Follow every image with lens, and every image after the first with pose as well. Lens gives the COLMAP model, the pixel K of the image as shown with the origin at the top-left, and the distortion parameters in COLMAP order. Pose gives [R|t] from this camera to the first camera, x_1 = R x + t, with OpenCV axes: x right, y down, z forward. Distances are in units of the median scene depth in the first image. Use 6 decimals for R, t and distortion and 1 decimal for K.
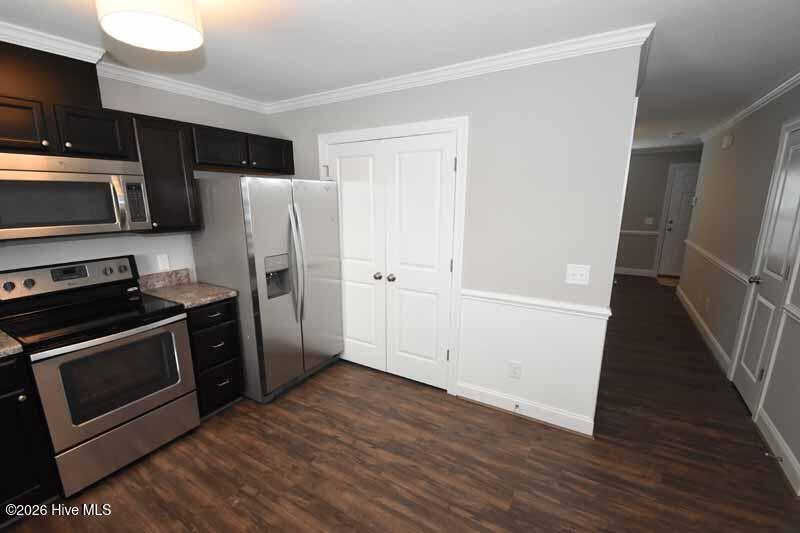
lens RADIAL K [[347.6, 0, 390.7], [0, 347.6, 280.3], [0, 0, 1]] dist [-0.018101, -0.000439]
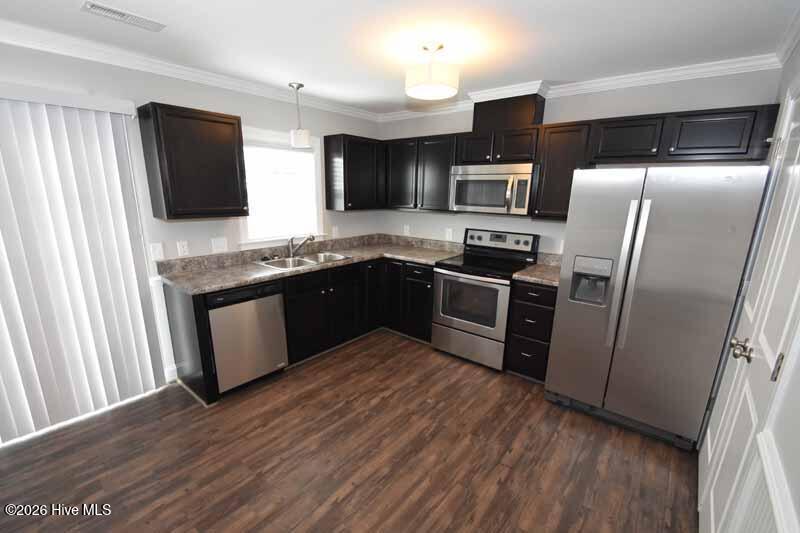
lens RADIAL K [[347.6, 0, 390.7], [0, 347.6, 280.3], [0, 0, 1]] dist [-0.018101, -0.000439]
pose [[-0.164554, 0.244632, -0.955551, 0.707797], [-0.234522, 0.931272, 0.278803, -0.163890], [0.958082, 0.269976, -0.095873, 0.703175]]
